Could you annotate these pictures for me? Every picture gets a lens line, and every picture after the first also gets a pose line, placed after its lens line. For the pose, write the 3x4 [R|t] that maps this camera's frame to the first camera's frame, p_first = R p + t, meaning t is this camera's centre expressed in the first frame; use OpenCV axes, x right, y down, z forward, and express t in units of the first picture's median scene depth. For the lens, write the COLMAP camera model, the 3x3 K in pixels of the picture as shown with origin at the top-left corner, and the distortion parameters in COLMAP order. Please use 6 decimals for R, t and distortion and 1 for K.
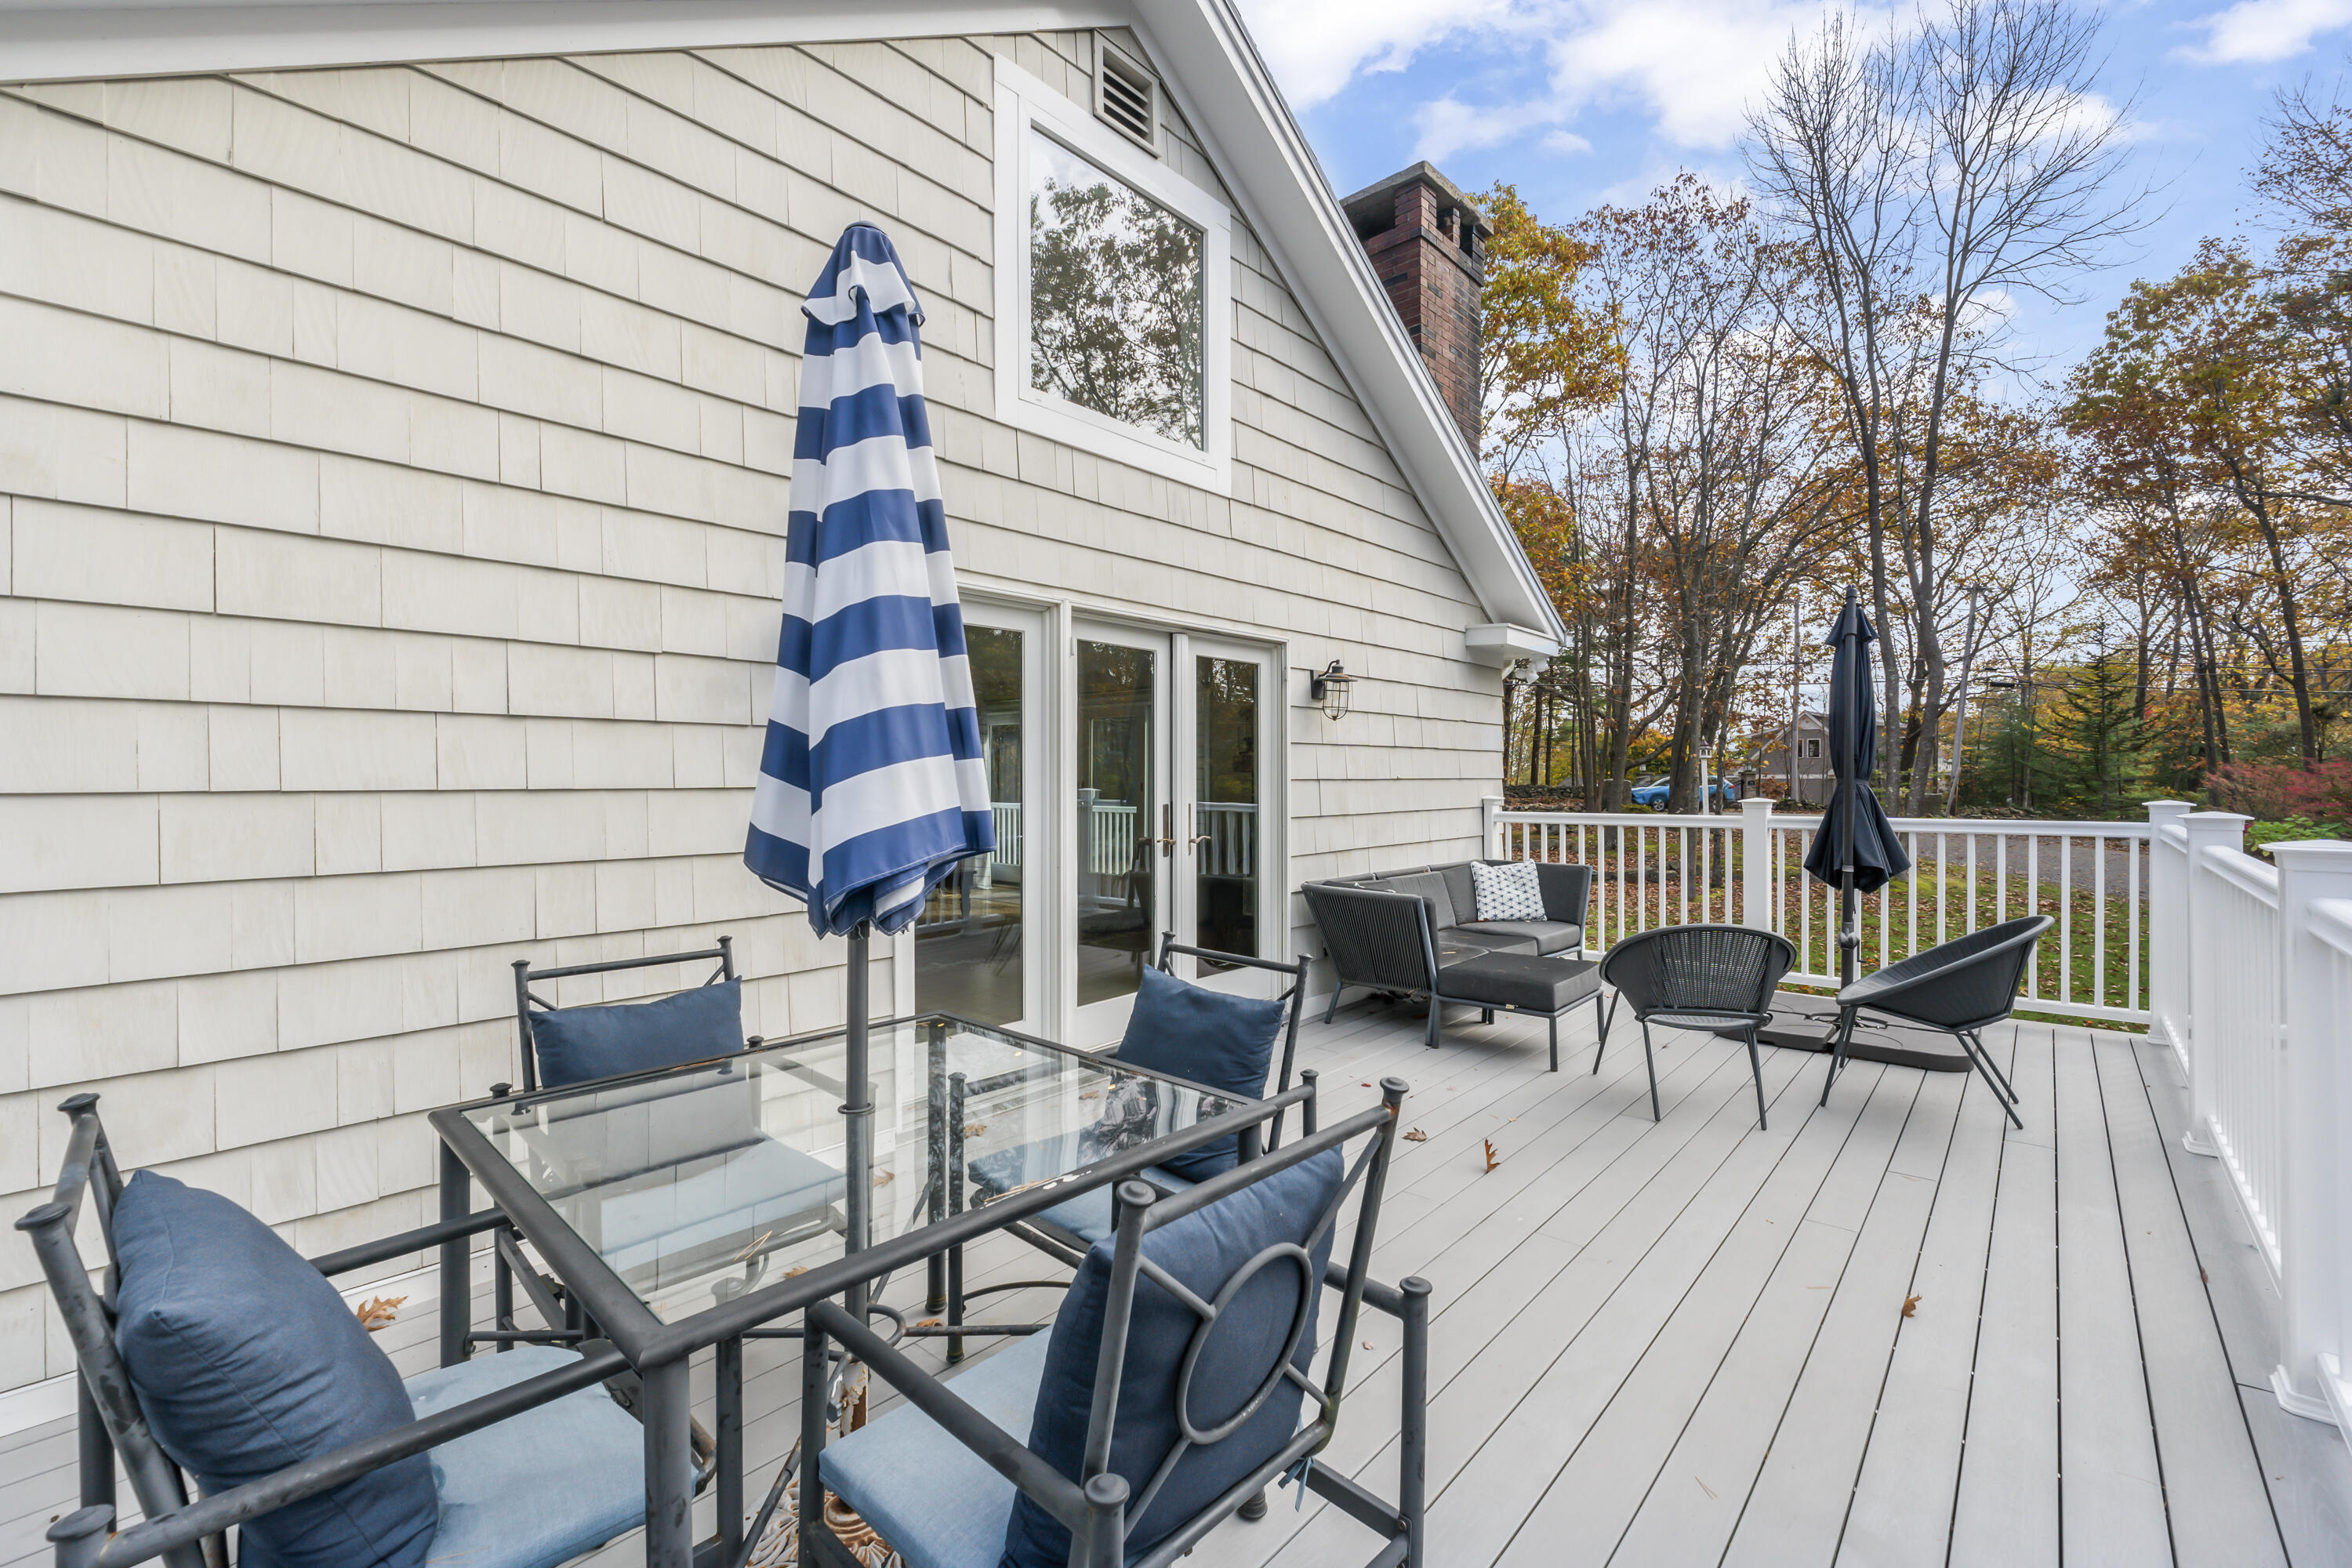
lens RADIAL K [[950.5, 0, 1166.8], [0, 950.5, 787.9], [0, 0, 1]] dist [-0.003590, 0.000219]
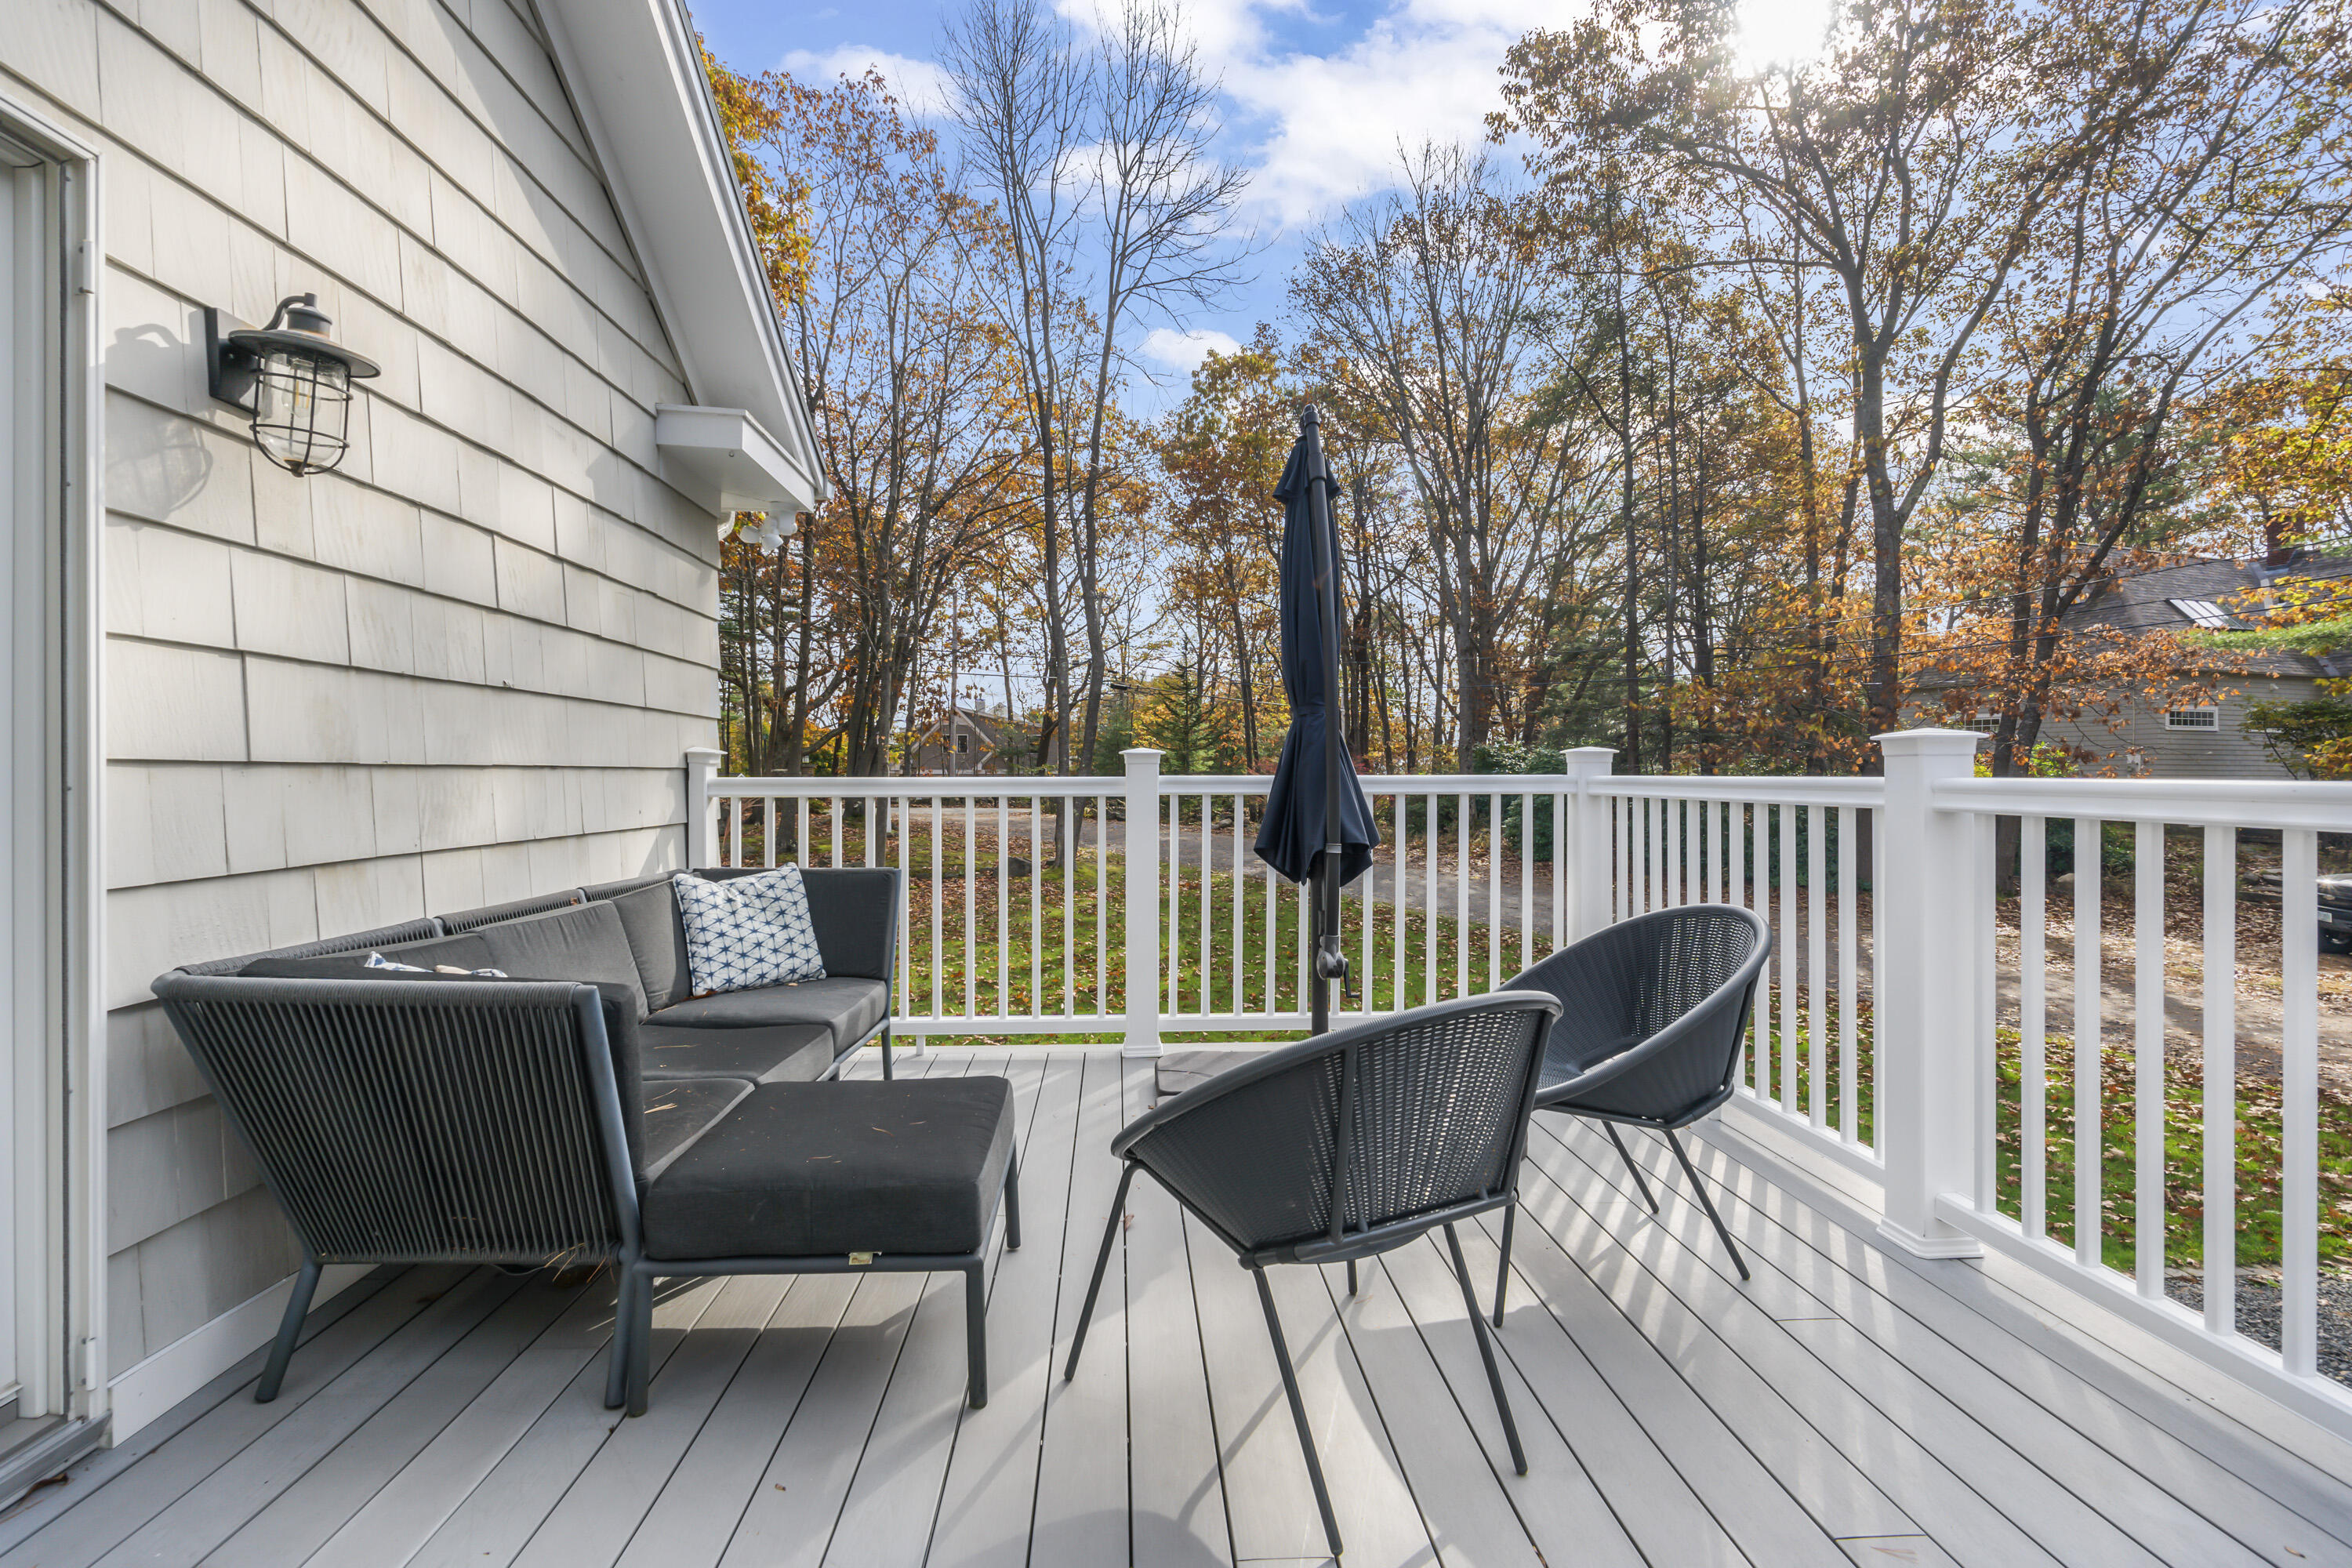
lens RADIAL K [[1085.4, 0, 1163.6], [0, 1085.4, 782.9], [0, 0, 1]] dist [-0.009480, 0.002029]
pose [[0.702083, 0.001090, 0.712094, 0.047571], [0.000382, 0.999998, -0.001907, 0.015182], [-0.712095, 0.001611, 0.702082, 0.204332]]
